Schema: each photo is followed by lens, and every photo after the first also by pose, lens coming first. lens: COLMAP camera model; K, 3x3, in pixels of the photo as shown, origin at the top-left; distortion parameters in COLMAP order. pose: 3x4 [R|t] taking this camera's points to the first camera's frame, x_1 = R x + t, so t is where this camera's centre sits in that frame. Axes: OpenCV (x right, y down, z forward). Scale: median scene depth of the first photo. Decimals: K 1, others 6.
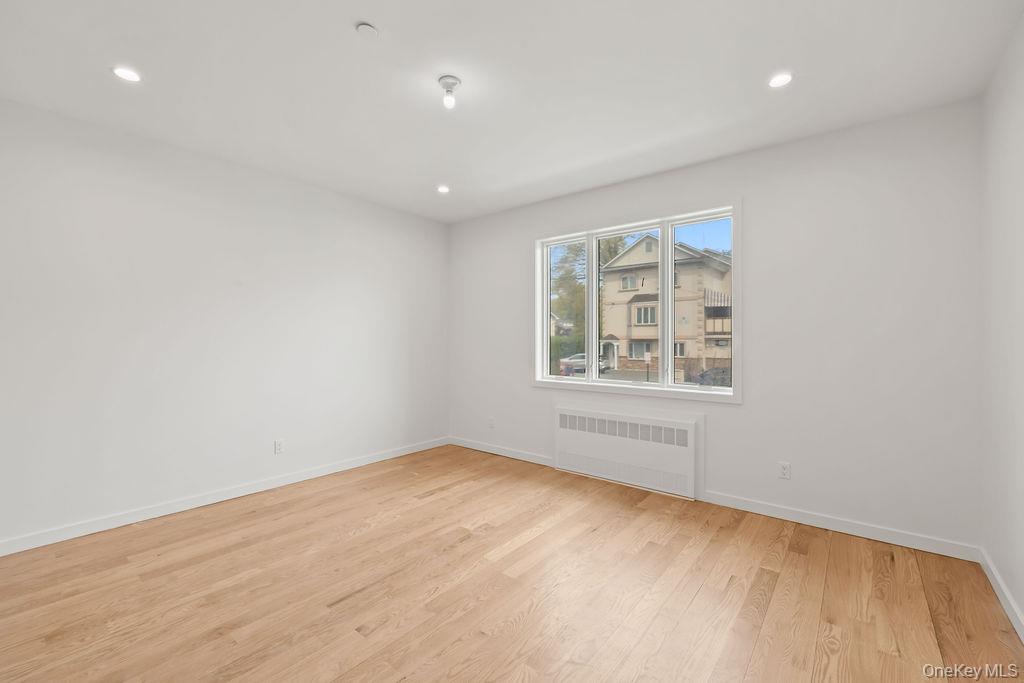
lens RADIAL K [[432.2, 0, 512.1], [0, 432.2, 338.1], [0, 0, 1]] dist [0.000597, 0.000367]
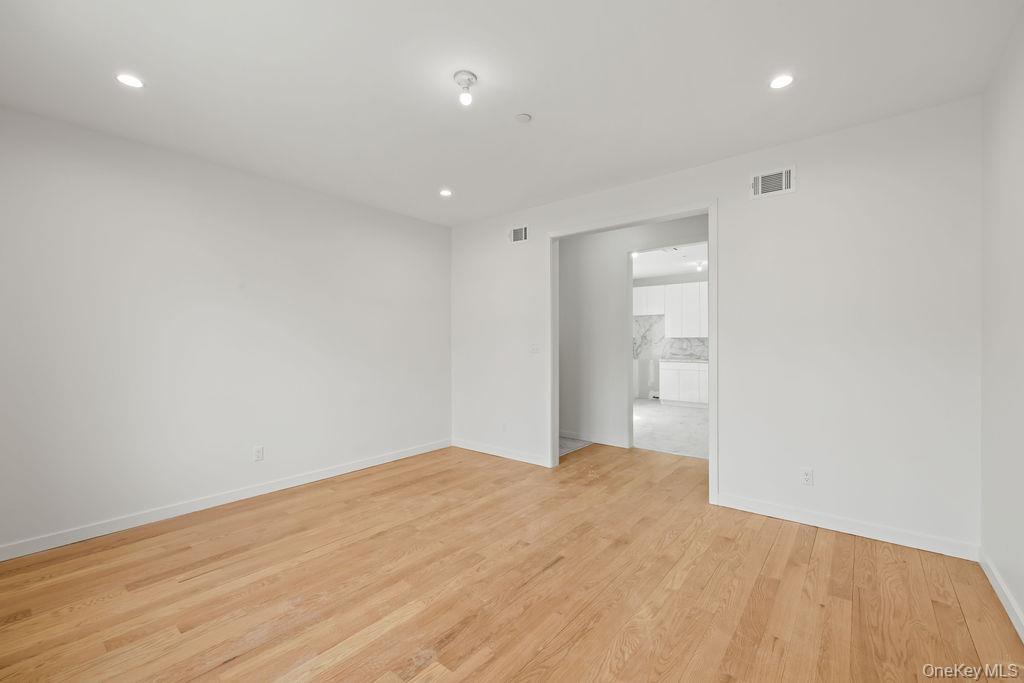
lens RADIAL K [[432.2, 0, 512.1], [0, 432.2, 338.1], [0, 0, 1]] dist [0.000597, 0.000367]
pose [[-0.999973, 0.002311, 0.007023, -0.219174], [0.002239, 0.999945, -0.010291, 0.003630], [-0.007046, -0.010275, -0.999922, 1.699878]]
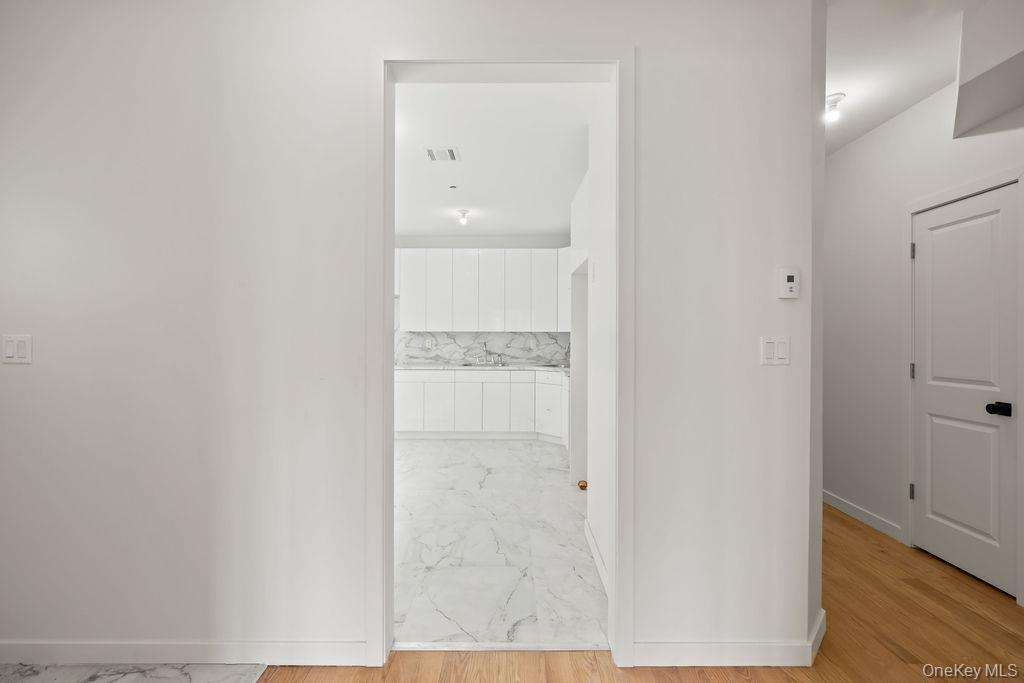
lens RADIAL K [[432.2, 0, 512.1], [0, 432.2, 338.1], [0, 0, 1]] dist [0.000597, 0.000367]
pose [[-0.781345, 0.001250, -0.624099, -0.470948], [0.001721, 0.999999, -0.000152, 0.002226], [0.624098, -0.001193, -0.781346, 0.416846]]
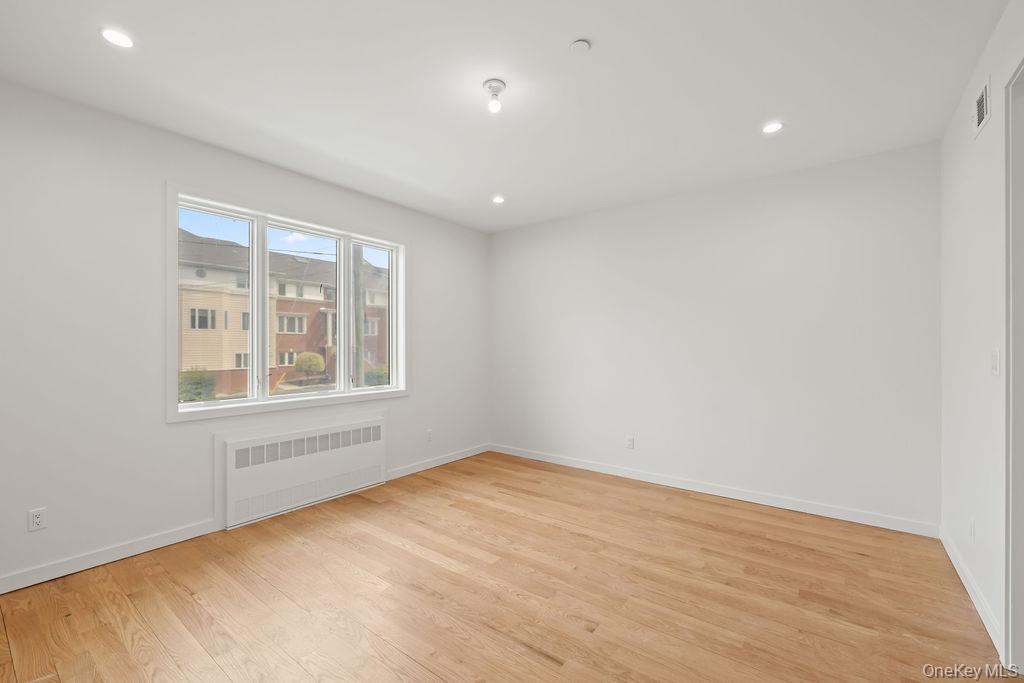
lens RADIAL K [[431.3, 0, 511.1], [0, 431.3, 345.7], [0, 0, 1]] dist [0.002614, 0.000425]
pose [[-0.024151, -0.001801, 0.999707, -0.963078], [-0.003610, 0.999992, 0.001714, -0.006501], [-0.999702, -0.003568, -0.024158, 0.848837]]
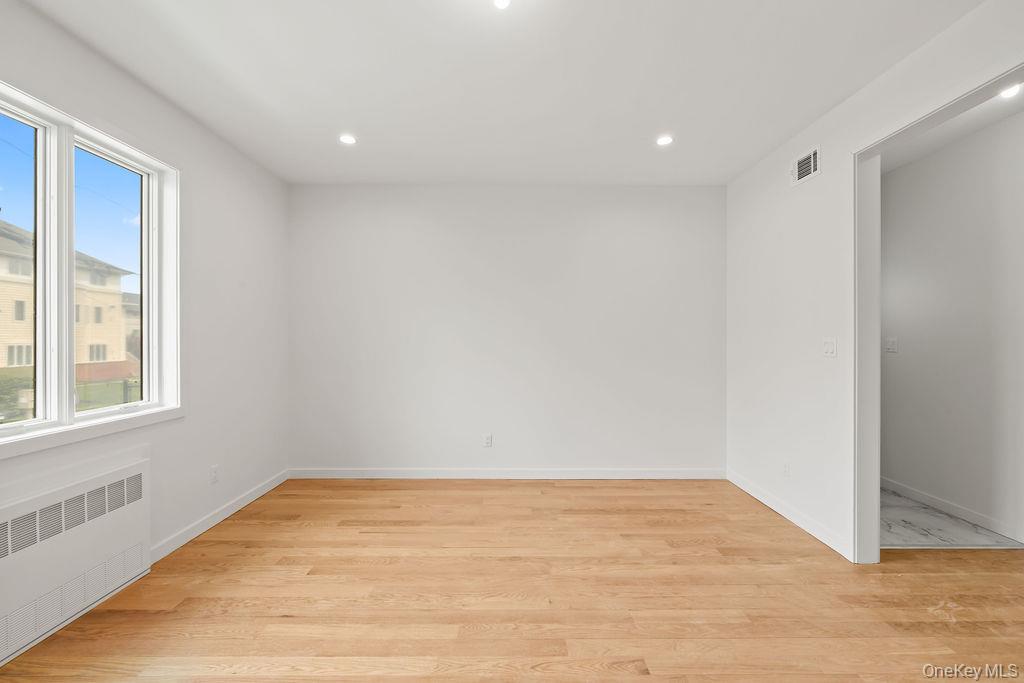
lens RADIAL K [[432.2, 0, 512.1], [0, 432.2, 338.1], [0, 0, 1]] dist [0.000597, 0.000367]
pose [[-0.629386, -0.001946, 0.777090, -0.599326], [-0.004835, 0.999987, -0.001412, 0.002352], [-0.777078, -0.004646, -0.629387, 1.226324]]
